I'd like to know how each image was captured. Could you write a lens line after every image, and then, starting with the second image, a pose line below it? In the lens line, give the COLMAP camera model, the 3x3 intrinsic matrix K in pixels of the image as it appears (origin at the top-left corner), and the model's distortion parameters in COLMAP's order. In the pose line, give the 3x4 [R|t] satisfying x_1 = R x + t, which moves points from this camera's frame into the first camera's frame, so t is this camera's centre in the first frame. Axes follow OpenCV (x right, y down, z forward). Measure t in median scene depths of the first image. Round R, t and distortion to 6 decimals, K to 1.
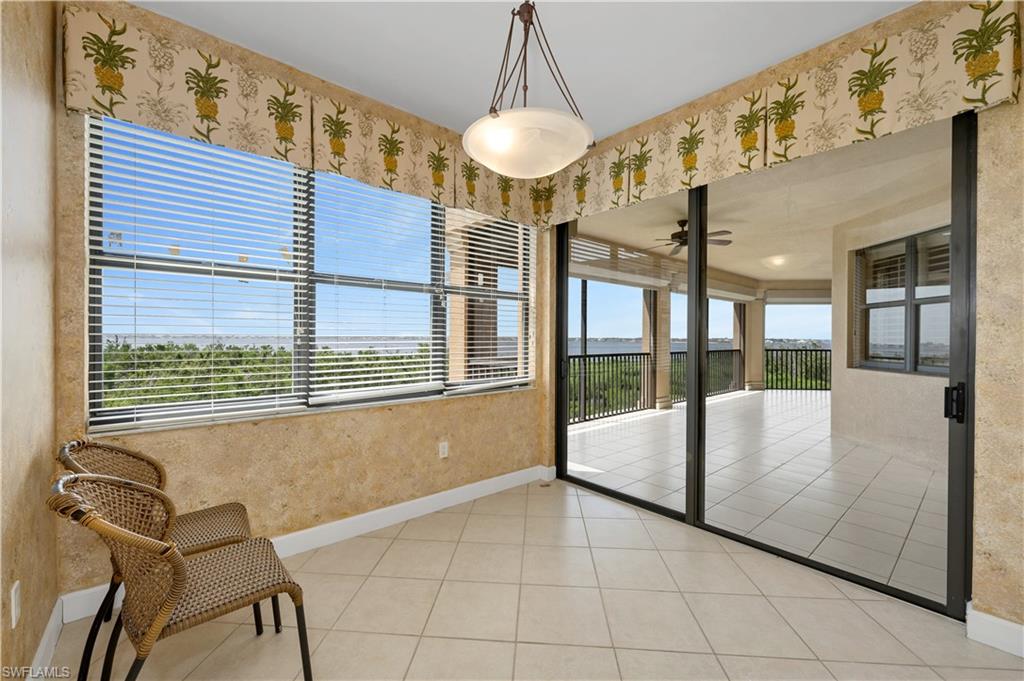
lens RADIAL K [[408.6, 0, 506.9], [0, 408.6, 336.8], [0, 0, 1]] dist [0.007452, -0.000039]
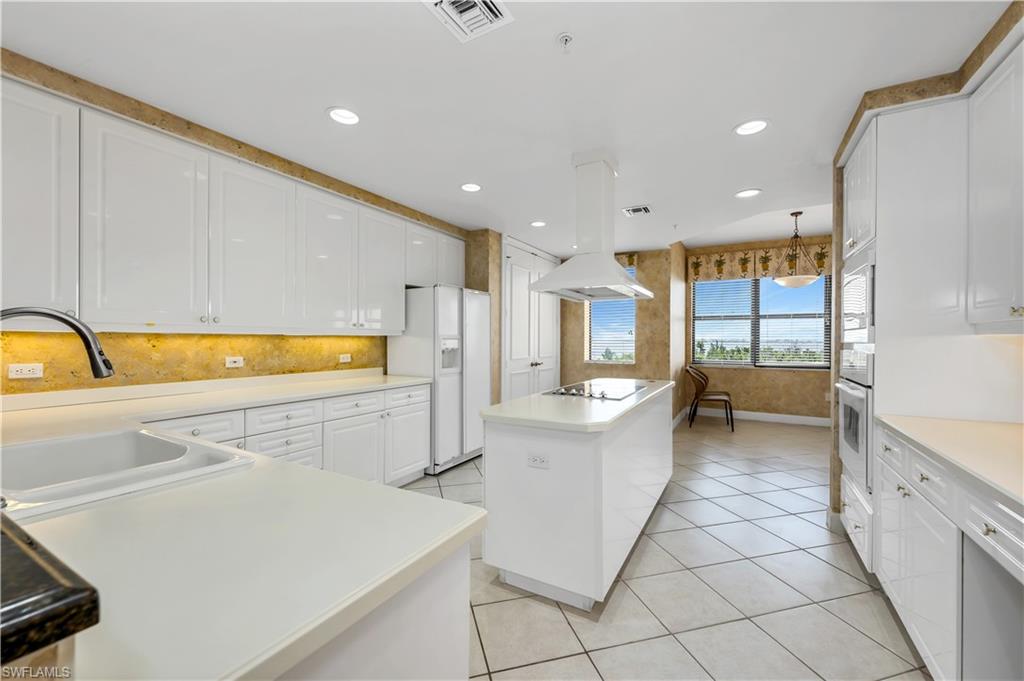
lens RADIAL K [[410.1, 0, 509.3], [0, 410.1, 343.9], [0, 0, 1]] dist [0.007517, 0.000014]
pose [[0.332230, 0.006209, -0.943178, 2.080269], [-0.001013, 0.999980, 0.006226, 0.014332], [0.943198, -0.001113, 0.332230, -1.925907]]
